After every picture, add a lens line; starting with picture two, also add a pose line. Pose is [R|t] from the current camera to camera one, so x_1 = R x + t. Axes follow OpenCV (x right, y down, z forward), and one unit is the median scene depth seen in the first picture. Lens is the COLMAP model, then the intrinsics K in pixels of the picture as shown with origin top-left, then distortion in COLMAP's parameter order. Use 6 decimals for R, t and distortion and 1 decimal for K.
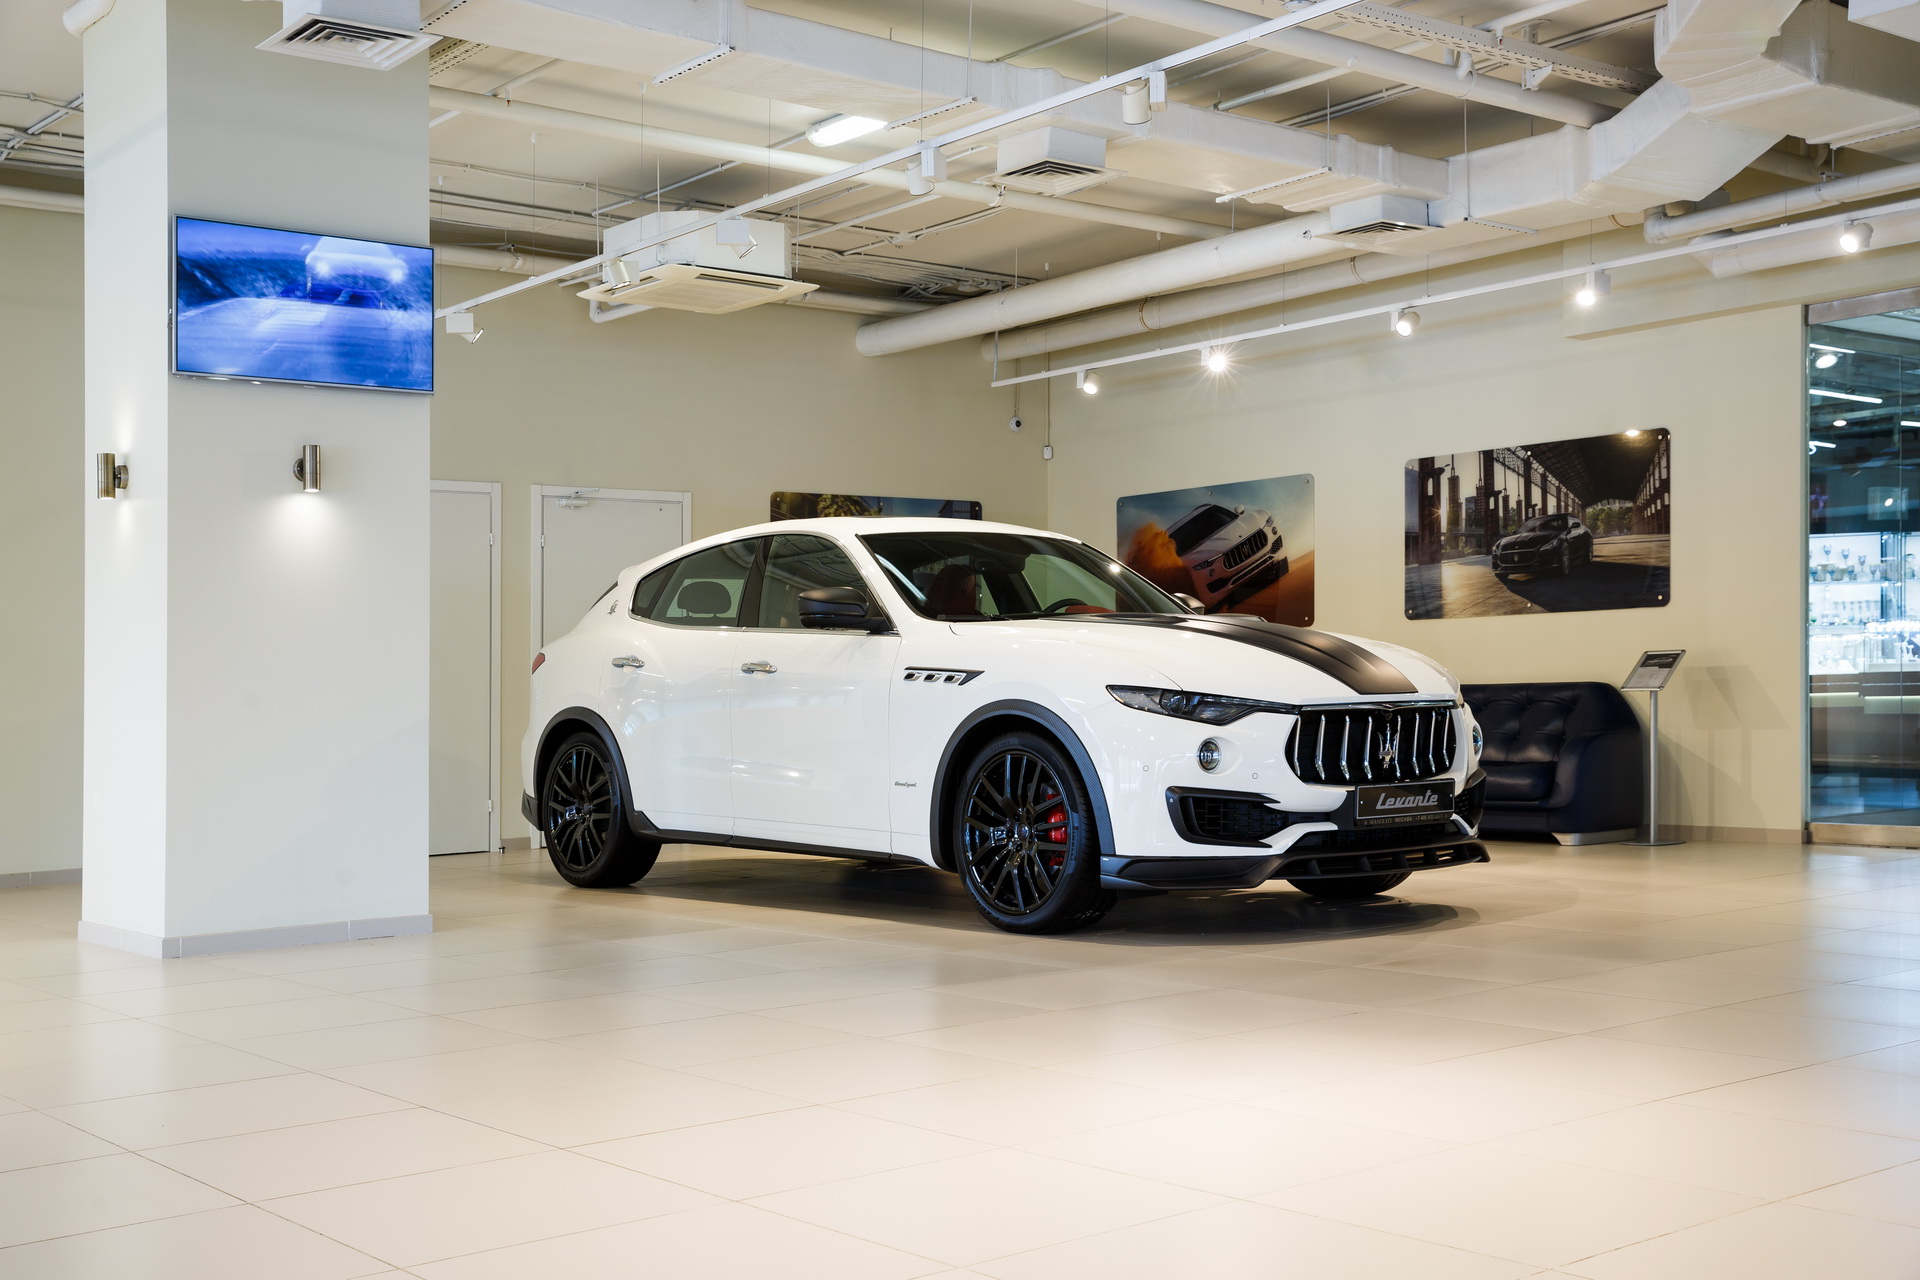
lens RADIAL K [[2076.7, 0, 952.0], [0, 2076.7, 803.5], [0, 0, 1]] dist [0.044461, -0.007685]
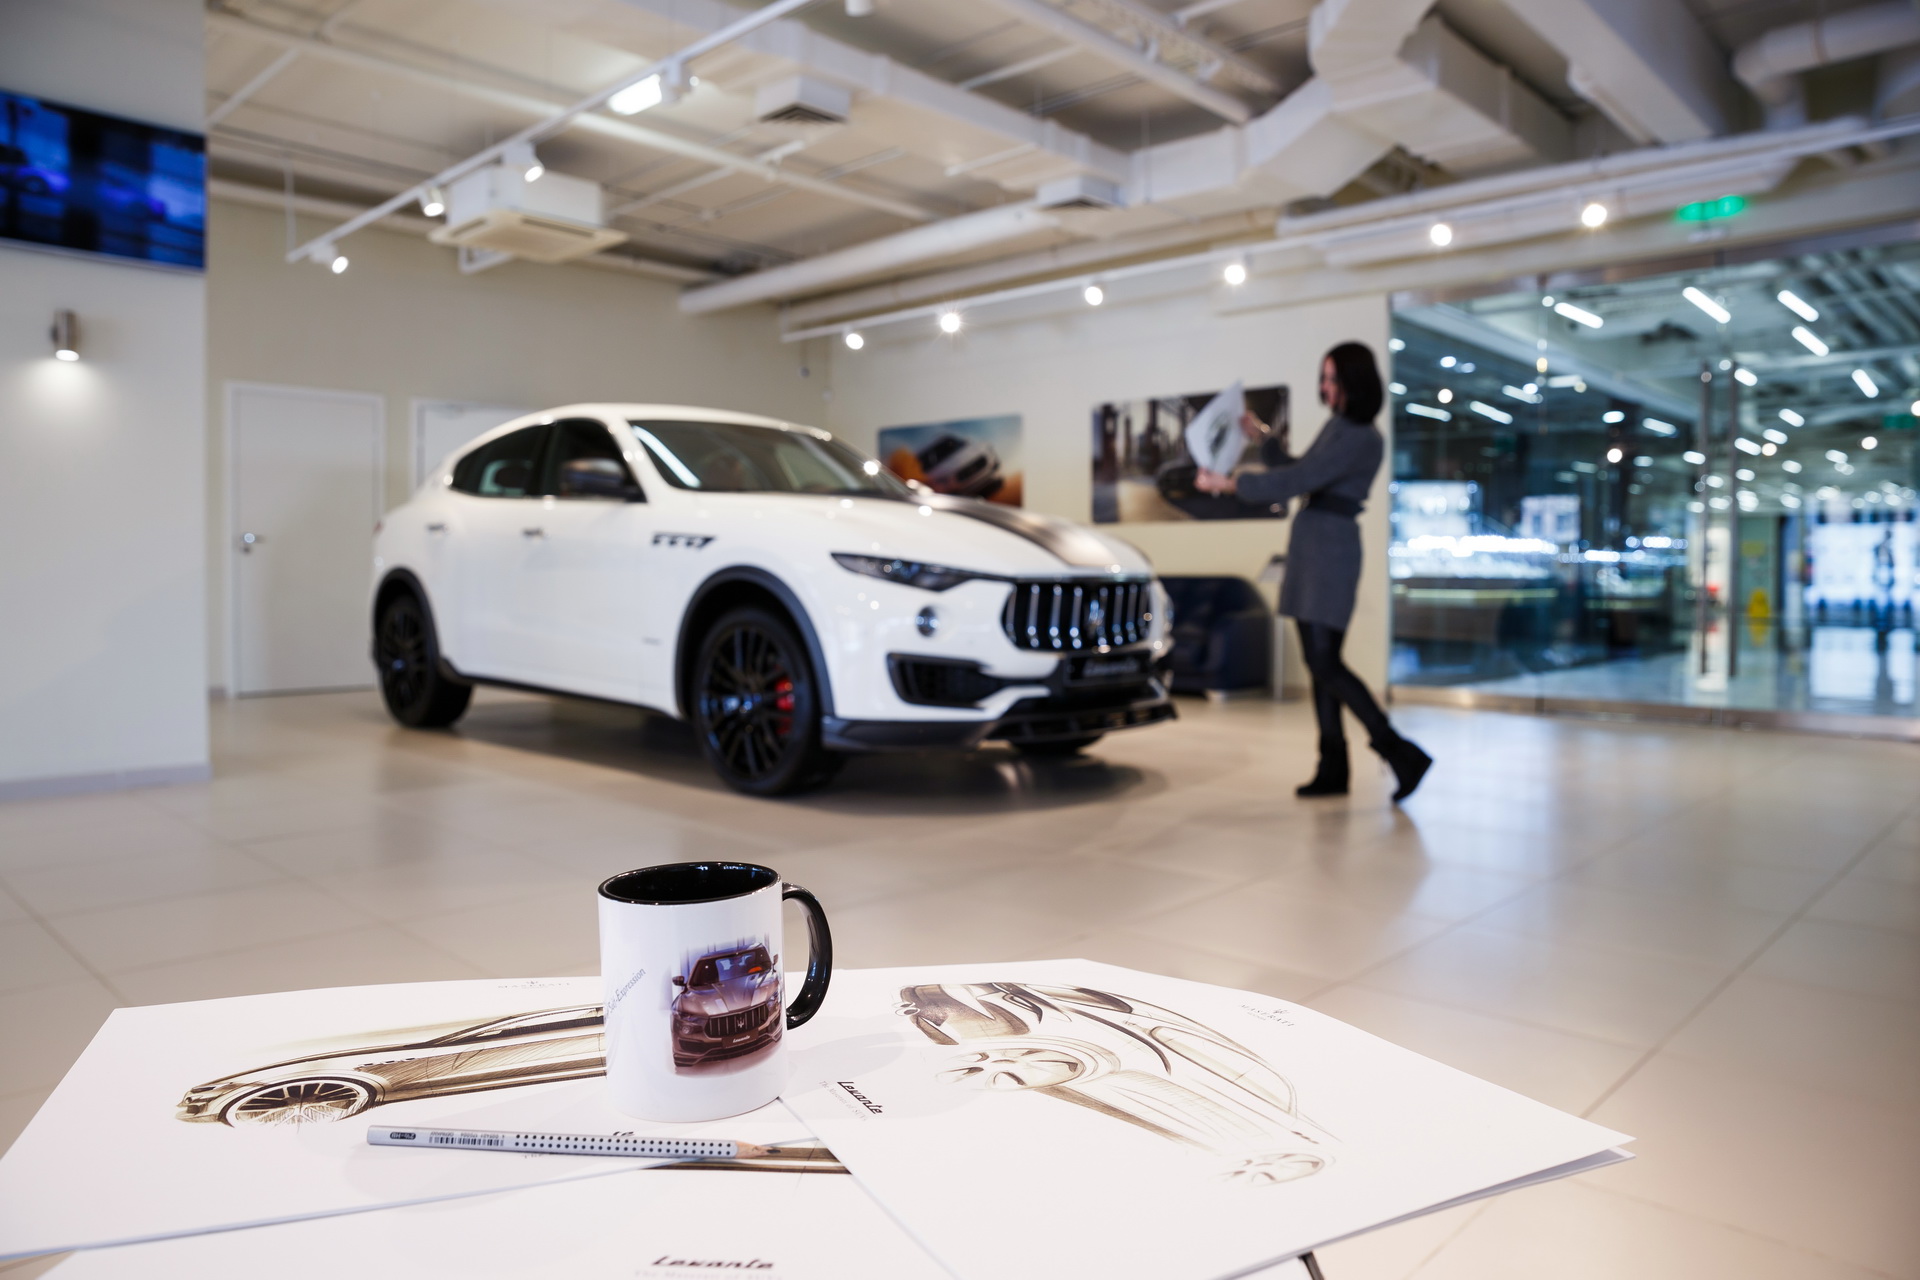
lens RADIAL K [[1303.6, 0, 959.1], [0, 1303.6, 613.9], [0, 0, 1]] dist [-0.141882, 0.109011]
pose [[0.991304, 0.024962, 0.129206, 0.033134], [-0.020733, 0.999208, -0.033973, -0.003050], [-0.129951, 0.030999, 0.991036, 0.212898]]
